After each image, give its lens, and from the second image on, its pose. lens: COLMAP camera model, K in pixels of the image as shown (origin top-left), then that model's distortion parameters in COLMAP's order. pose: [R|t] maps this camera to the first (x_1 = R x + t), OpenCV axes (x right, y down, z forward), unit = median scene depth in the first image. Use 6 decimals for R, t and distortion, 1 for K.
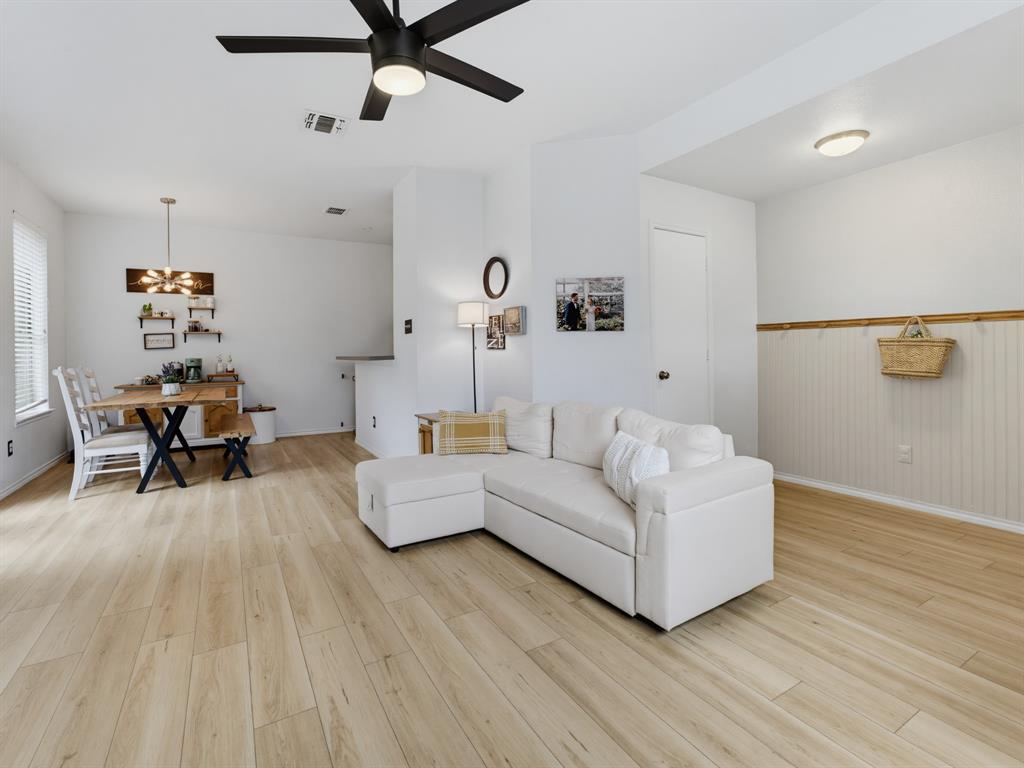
lens RADIAL K [[487.3, 0, 509.6], [0, 487.3, 339.8], [0, 0, 1]] dist [0.000922, 0.000867]
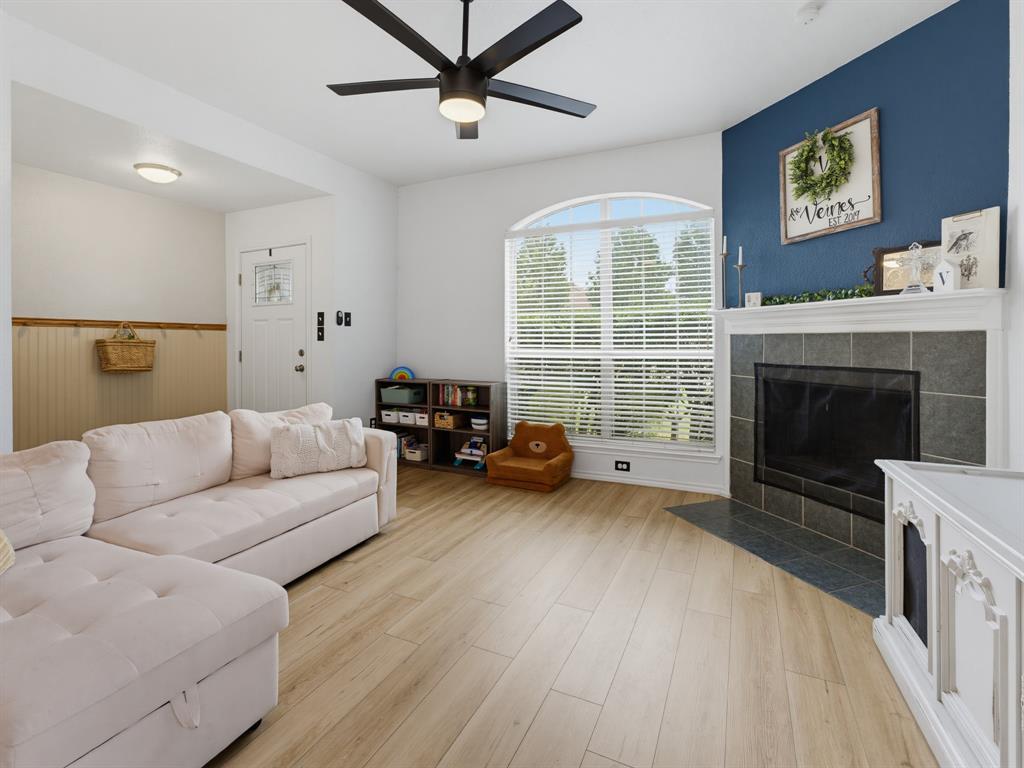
lens RADIAL K [[487.3, 0, 509.6], [0, 487.3, 339.8], [0, 0, 1]] dist [0.000922, 0.000867]
pose [[-0.565790, 0.013927, 0.824432, -0.419180], [-0.017237, 0.999439, -0.028712, 0.009151], [-0.824369, -0.030456, -0.565233, 0.538407]]
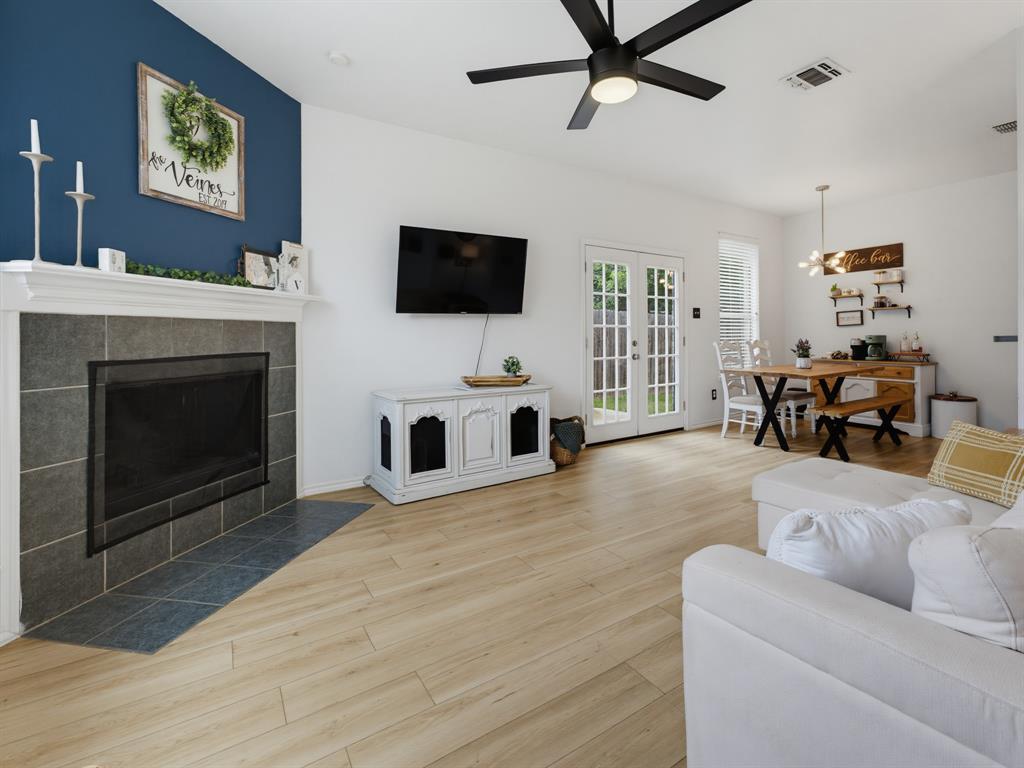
lens RADIAL K [[500.0, 0, 535.9], [0, 500.0, 334.8], [0, 0, 1]] dist [0.033229, 0.000675]
pose [[0.070145, 0.011835, -0.997467, 0.321961], [0.033177, 0.999349, 0.014190, 0.000333], [0.996985, -0.034088, 0.069707, 0.255220]]
